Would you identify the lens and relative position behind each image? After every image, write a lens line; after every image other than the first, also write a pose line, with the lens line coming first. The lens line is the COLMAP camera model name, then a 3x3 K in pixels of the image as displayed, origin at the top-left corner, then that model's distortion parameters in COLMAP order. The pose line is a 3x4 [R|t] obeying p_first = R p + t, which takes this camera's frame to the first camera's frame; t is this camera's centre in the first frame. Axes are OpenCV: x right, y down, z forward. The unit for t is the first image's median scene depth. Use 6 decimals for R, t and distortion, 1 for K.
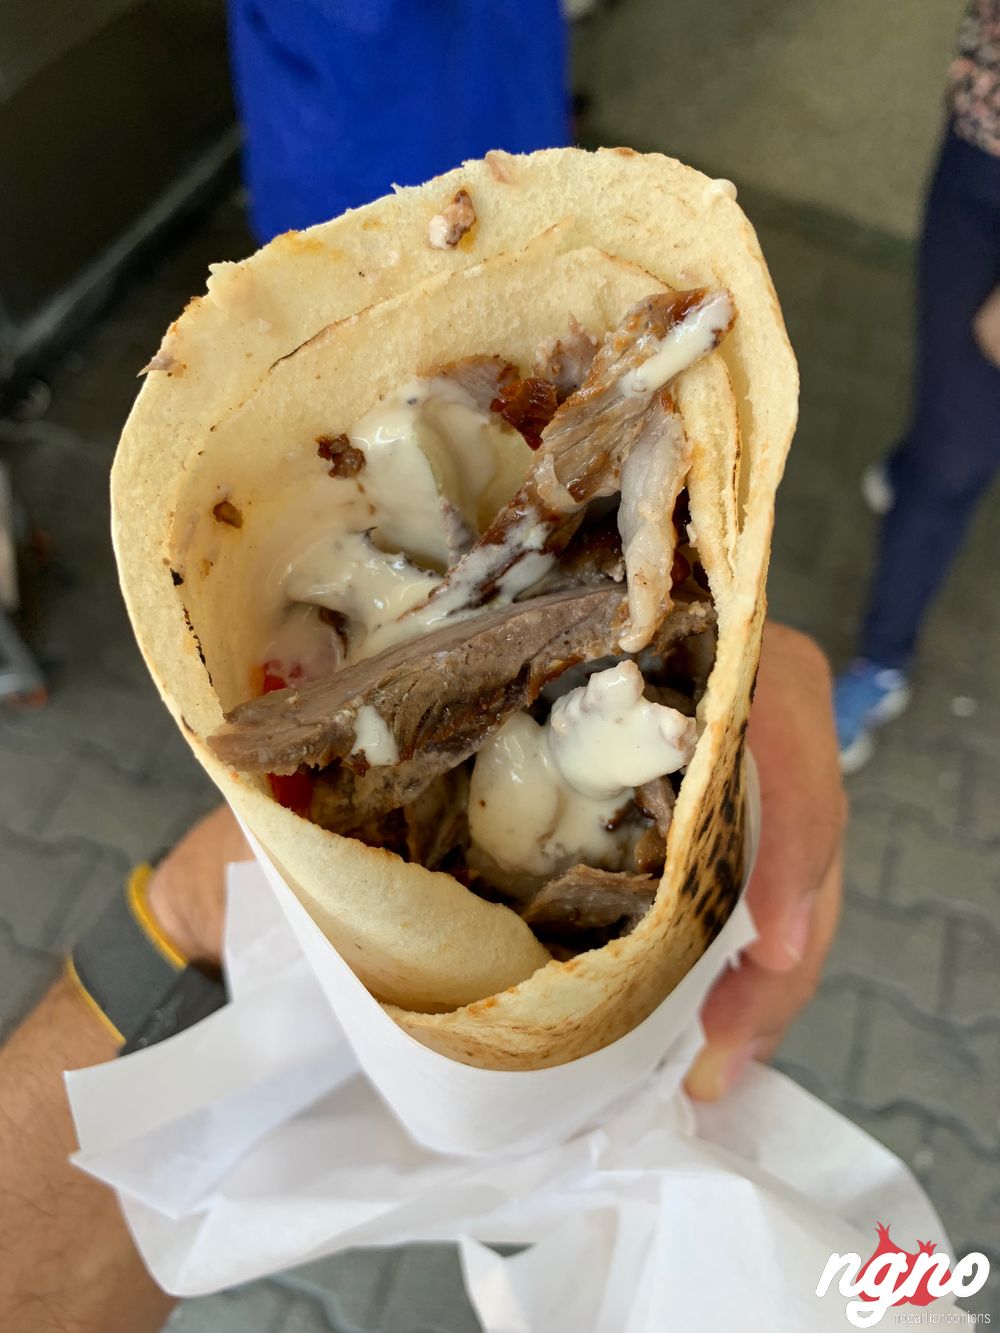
lens RADIAL K [[1030.5, 0, 504.6], [0, 1030.5, 706.8], [0, 0, 1]] dist [0.107560, -0.223317]
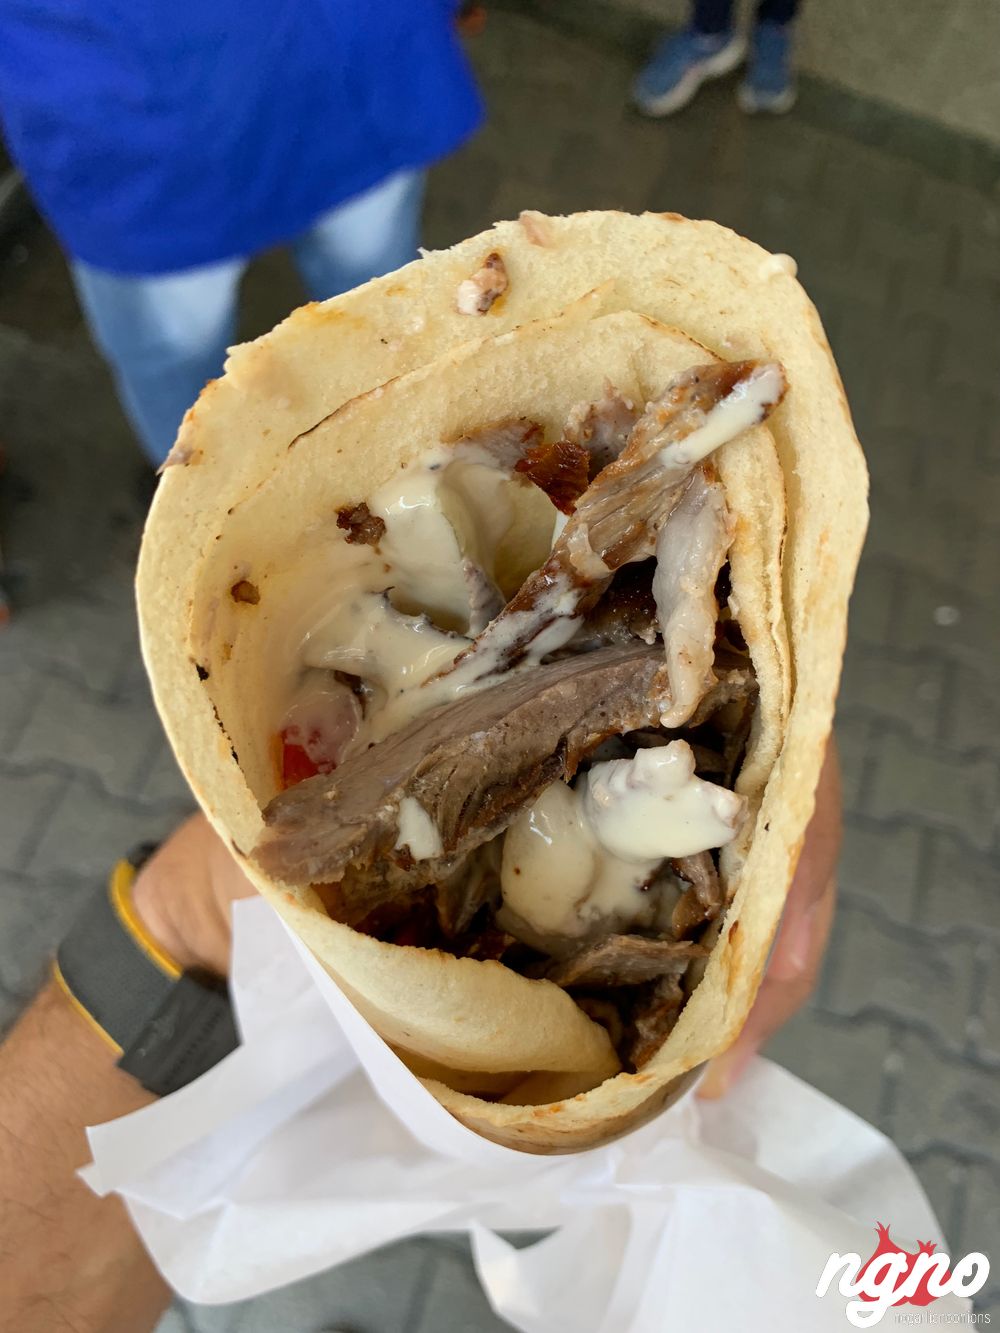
lens RADIAL K [[1010.7, 0, 487.8], [0, 1010.7, 703.3], [0, 0, 1]] dist [0.105662, -0.235122]
pose [[0.997760, -0.036948, 0.055766, -0.107478], [0.032008, 0.995694, 0.087003, -0.167776], [-0.058741, -0.085023, 0.994646, 0.056226]]
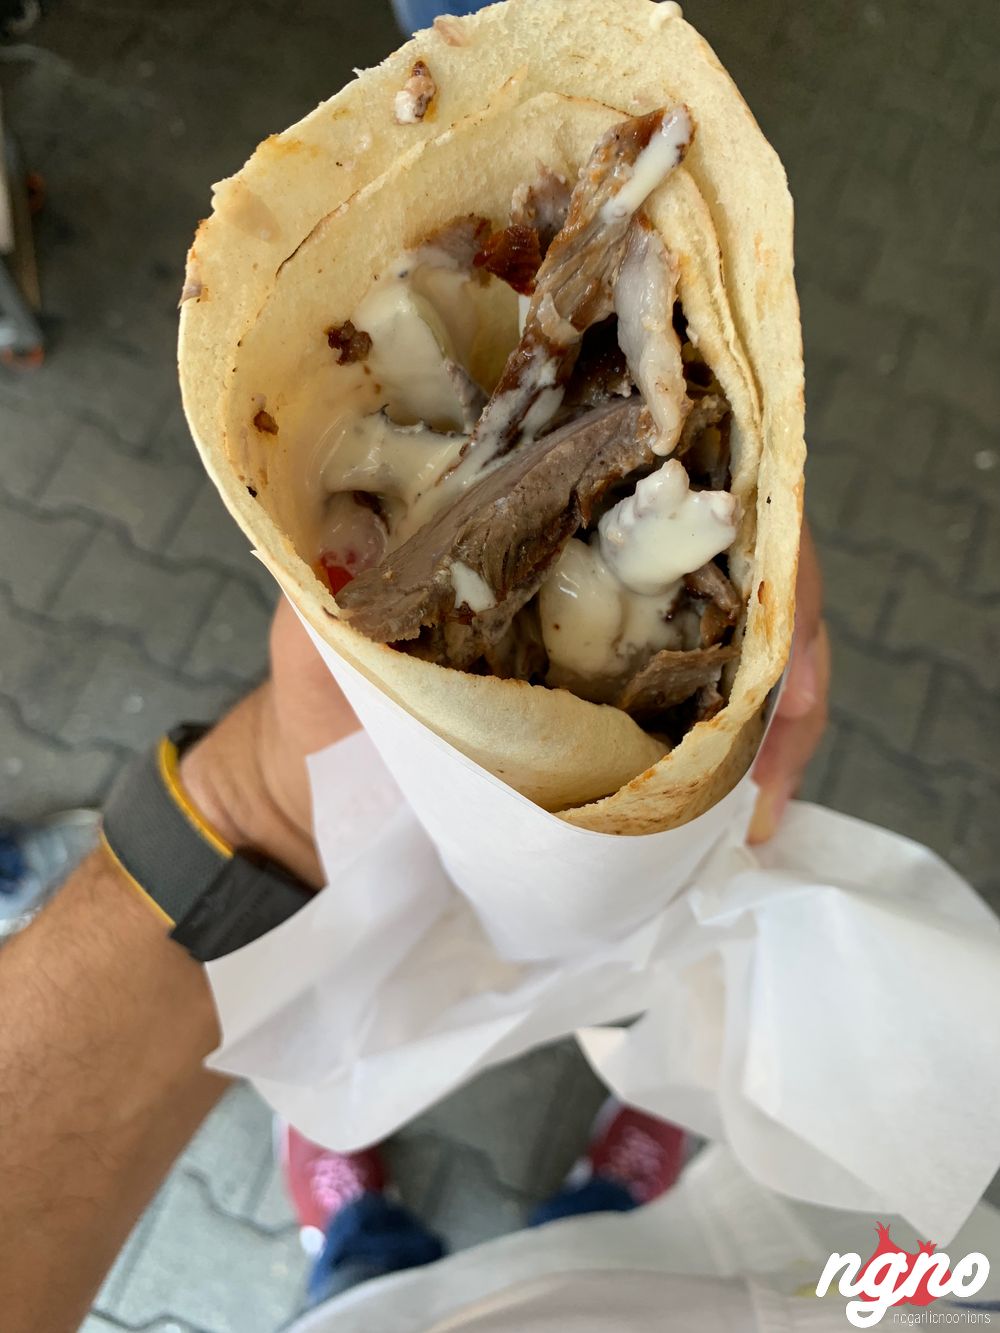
lens RADIAL K [[1026.8, 0, 517.5], [0, 1026.8, 661.6], [0, 0, 1]] dist [0.023077, -0.002840]
pose [[0.954665, -0.272397, 0.120065, -0.226833], [0.259877, 0.959339, 0.110151, -0.002851], [-0.145188, -0.073955, 0.986636, -0.086217]]
